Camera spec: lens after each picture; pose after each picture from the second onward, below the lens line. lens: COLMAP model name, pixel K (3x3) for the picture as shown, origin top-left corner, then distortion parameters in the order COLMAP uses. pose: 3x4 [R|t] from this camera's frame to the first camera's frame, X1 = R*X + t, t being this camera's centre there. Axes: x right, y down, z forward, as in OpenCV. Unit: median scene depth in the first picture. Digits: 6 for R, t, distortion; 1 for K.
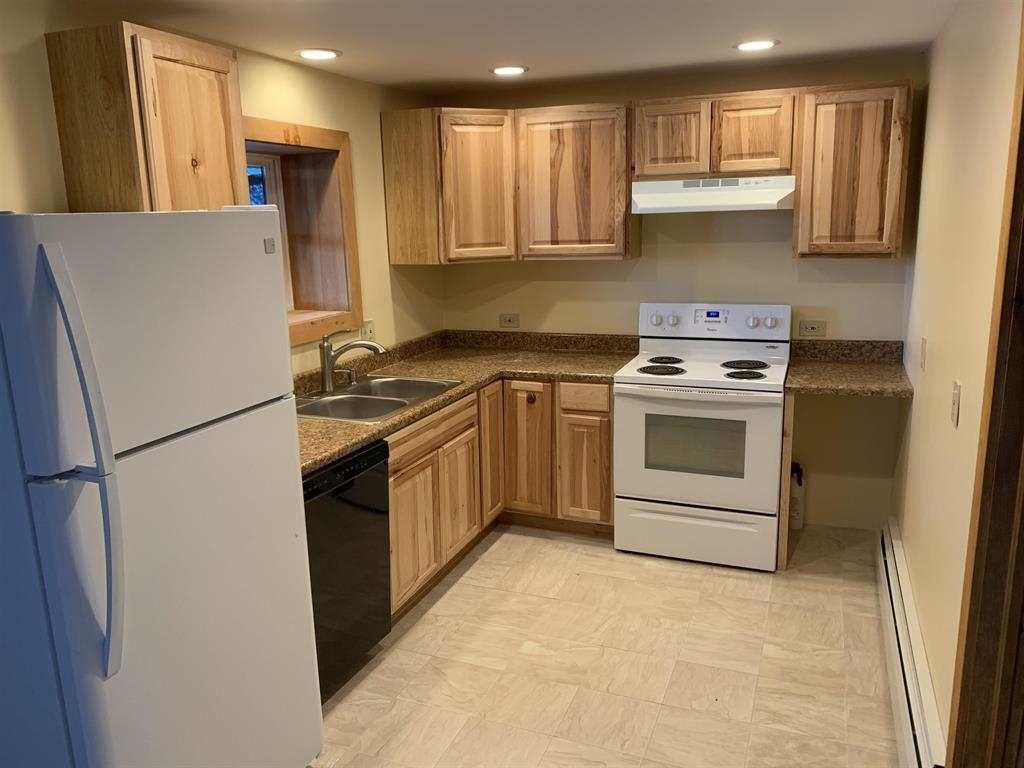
lens RADIAL K [[779.2, 0, 513.3], [0, 779.2, 375.3], [0, 0, 1]] dist [0.051912, -0.043612]
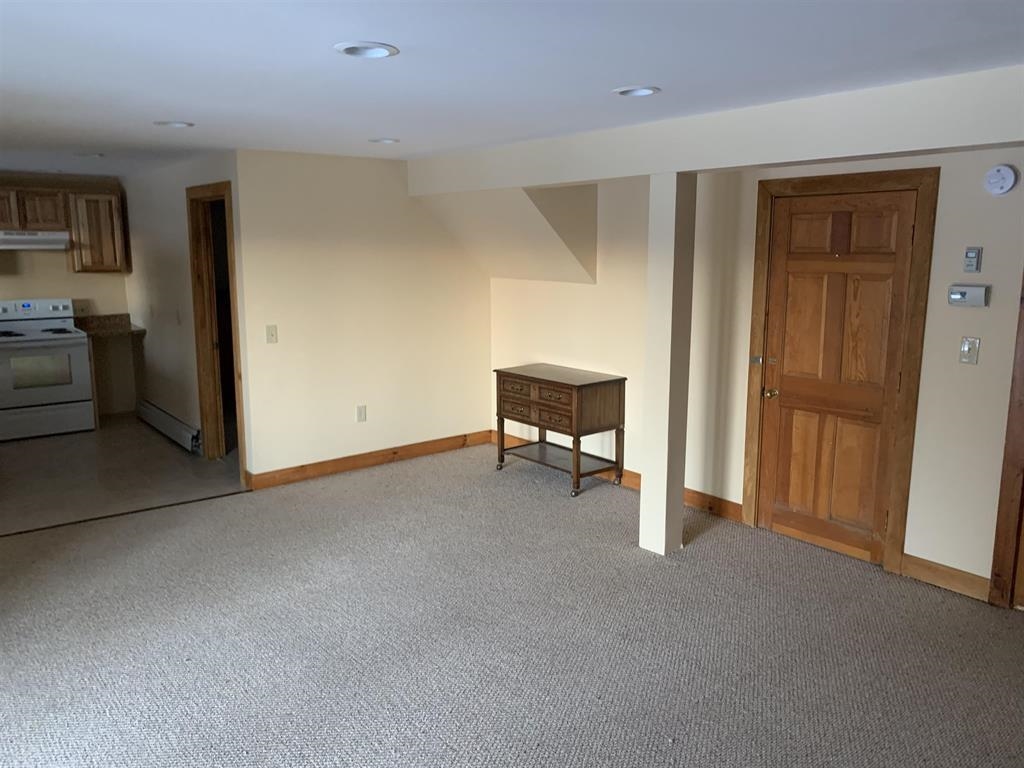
lens RADIAL K [[779.2, 0, 505.5], [0, 779.2, 377.8], [0, 0, 1]] dist [0.051912, -0.043612]
pose [[0.500660, -0.126225, 0.856392, -0.791800], [0.161106, 0.985614, 0.051085, 0.175228], [-0.850520, 0.112394, 0.513793, -0.872832]]
